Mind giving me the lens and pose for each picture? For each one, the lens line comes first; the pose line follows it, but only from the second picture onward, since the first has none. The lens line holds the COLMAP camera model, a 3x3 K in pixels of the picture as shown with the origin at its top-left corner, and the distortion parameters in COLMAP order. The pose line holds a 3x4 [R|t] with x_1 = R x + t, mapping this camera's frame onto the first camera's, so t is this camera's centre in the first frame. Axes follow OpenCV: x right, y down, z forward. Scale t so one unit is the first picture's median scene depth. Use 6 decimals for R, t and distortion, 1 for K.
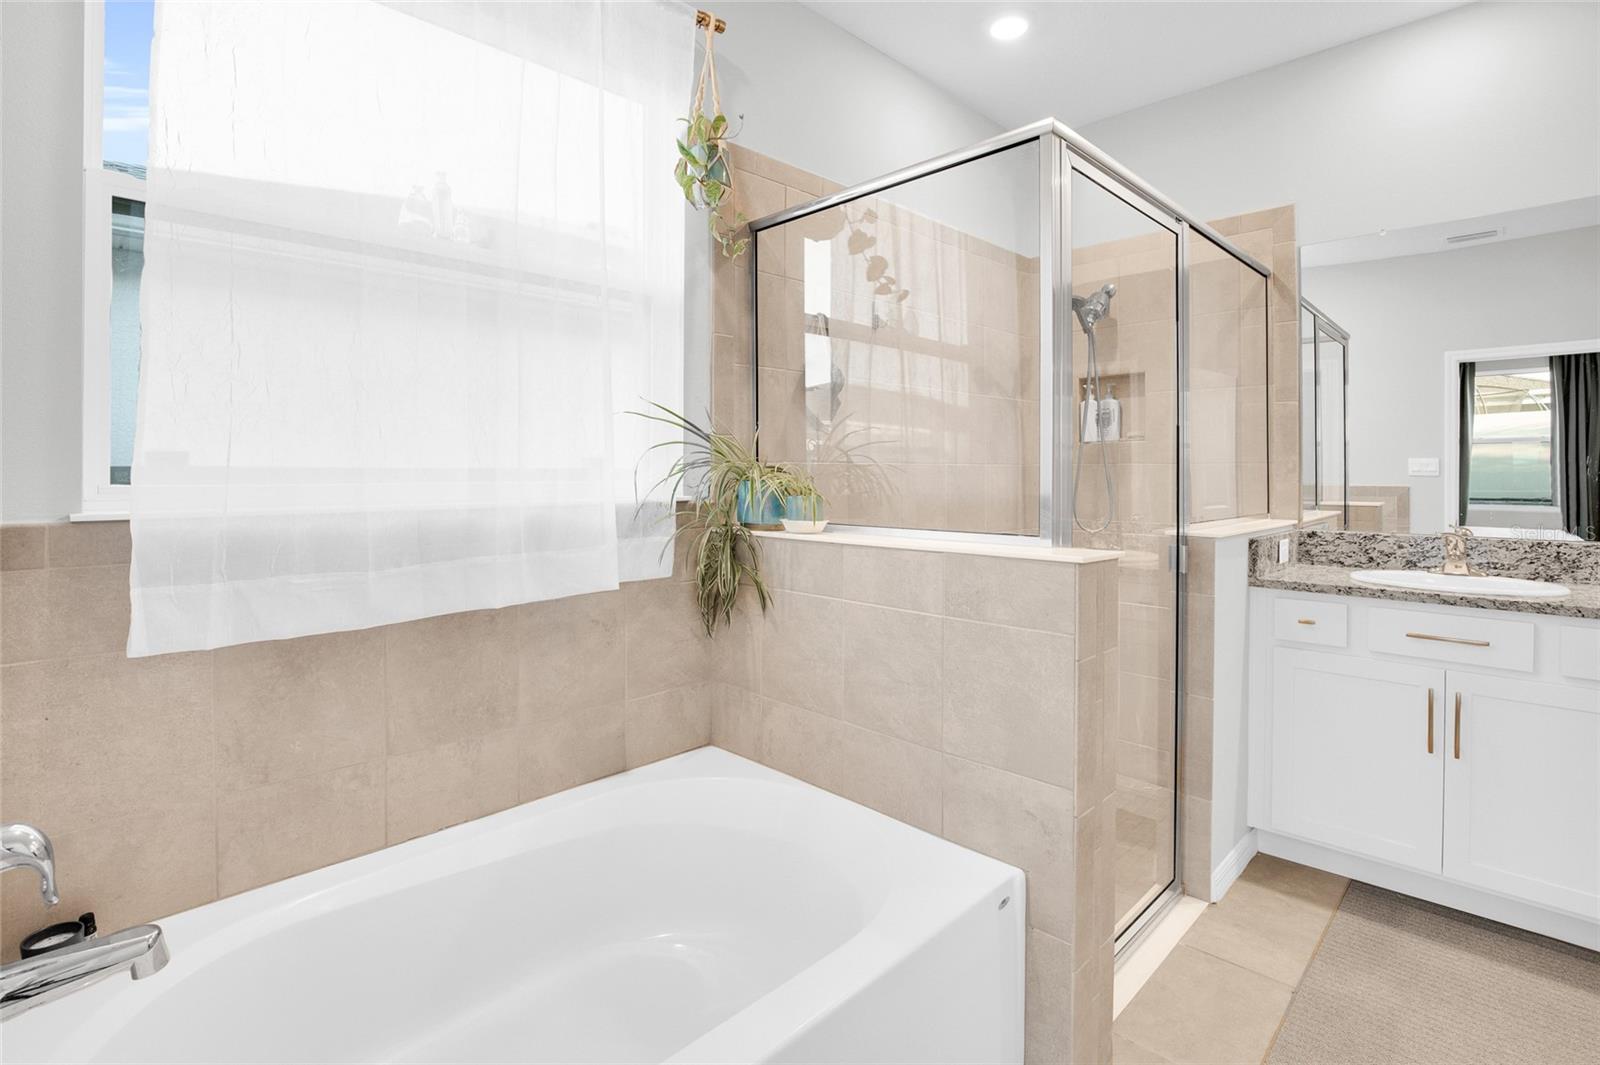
lens RADIAL K [[741.6, 0, 791.5], [0, 741.6, 475.5], [0, 0, 1]] dist [-0.033756, 0.005271]
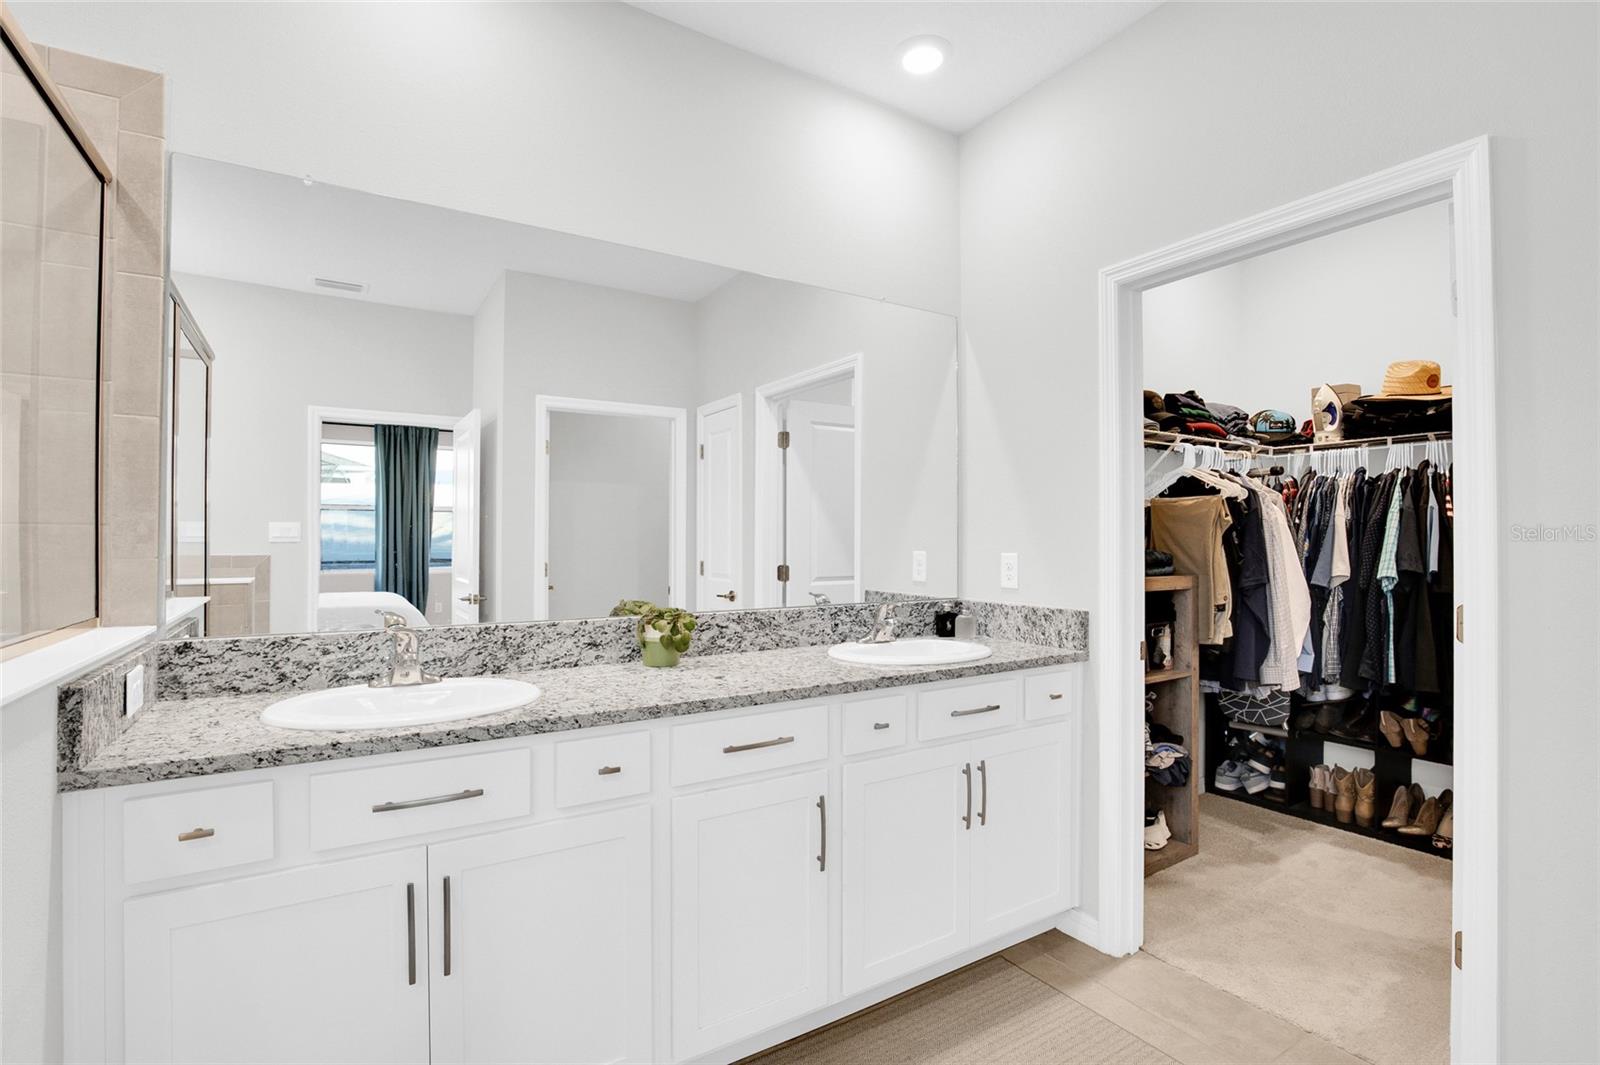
lens RADIAL K [[741.6, 0, 811.9], [0, 741.6, 529.0], [0, 0, 1]] dist [-0.033756, 0.005271]
pose [[0.189273, 0.012324, 0.981847, 0.251983], [0.002385, 0.999913, -0.013010, -0.005880], [-0.981922, 0.004805, 0.189227, 0.418972]]
